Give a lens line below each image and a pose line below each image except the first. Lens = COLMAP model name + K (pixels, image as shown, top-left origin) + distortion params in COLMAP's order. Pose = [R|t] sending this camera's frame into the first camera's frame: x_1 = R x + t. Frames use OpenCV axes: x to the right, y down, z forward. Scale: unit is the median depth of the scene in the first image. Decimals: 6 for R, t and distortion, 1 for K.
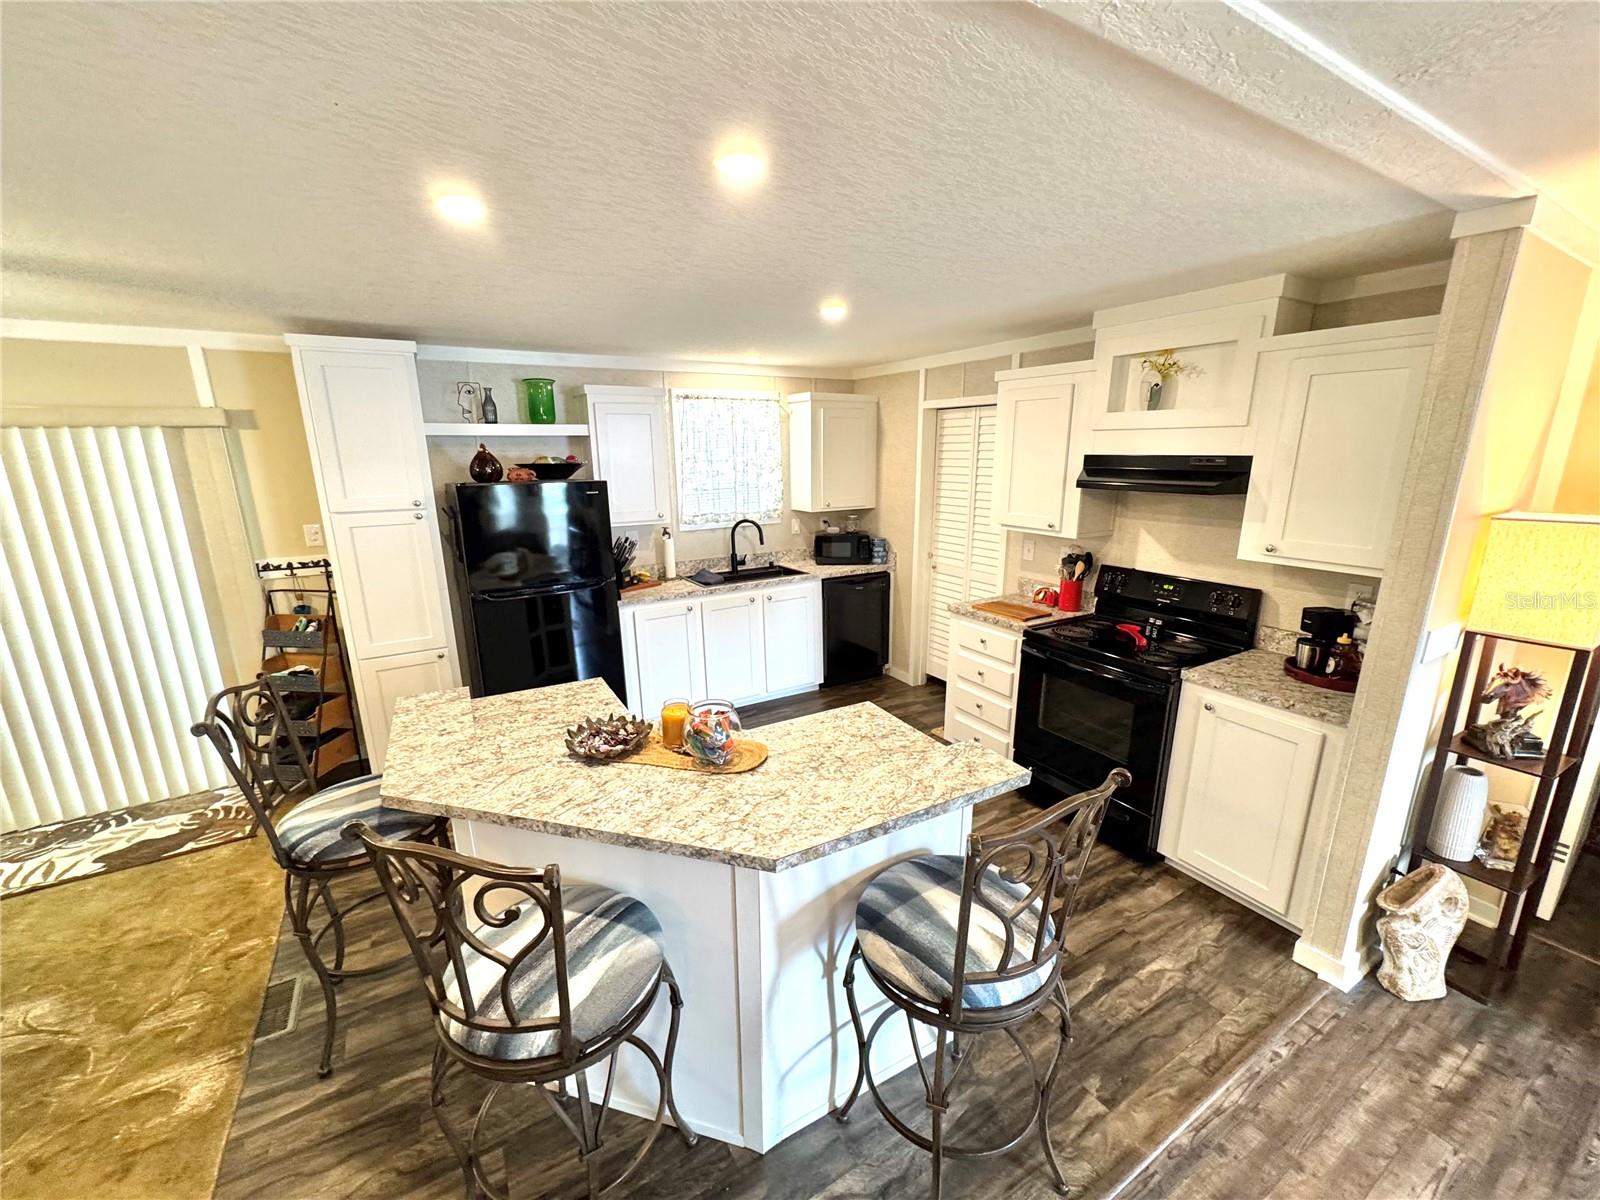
lens RADIAL K [[640.5, 0, 800.7], [0, 640.5, 605.5], [0, 0, 1]] dist [-0.002822, 0.000816]
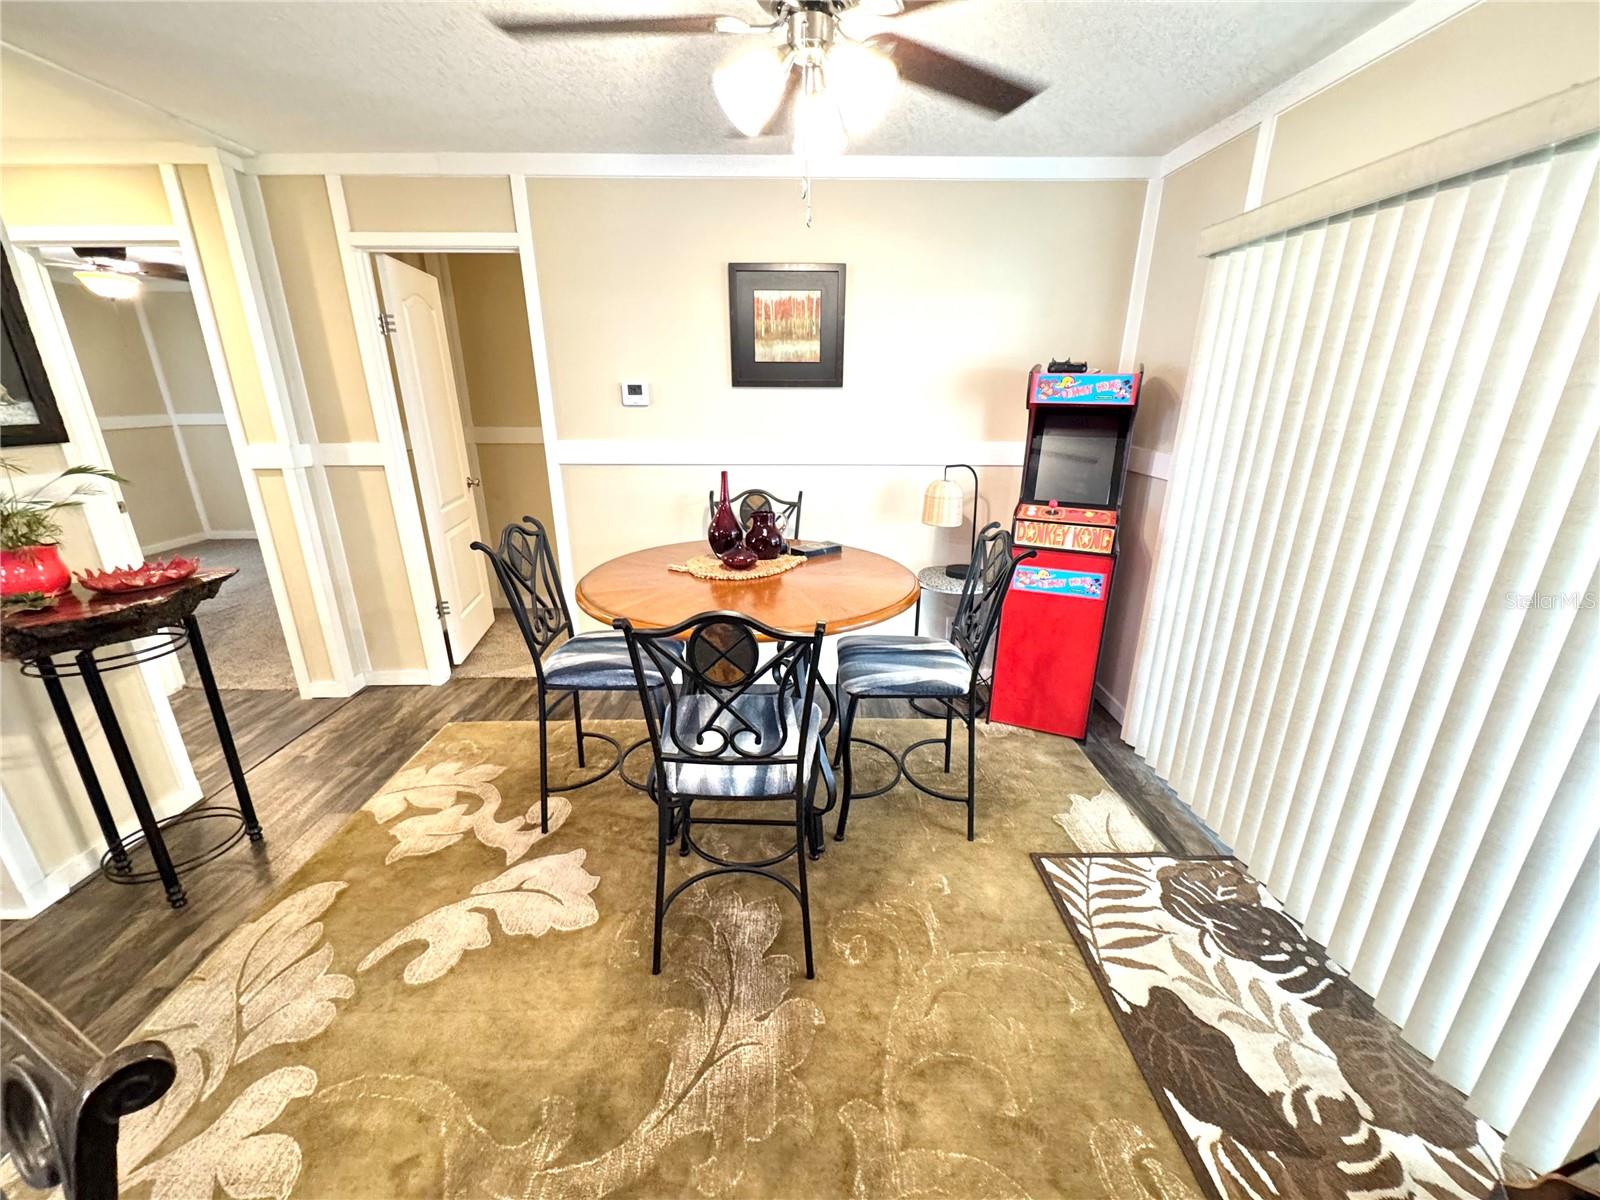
lens RADIAL K [[640.5, 0, 805.4], [0, 640.5, 601.3], [0, 0, 1]] dist [-0.002822, 0.000816]
pose [[-0.505004, 0.283830, -0.815114, -0.508642], [-0.206593, 0.877183, 0.433438, -0.081132], [0.838027, 0.387286, -0.384344, 0.727496]]
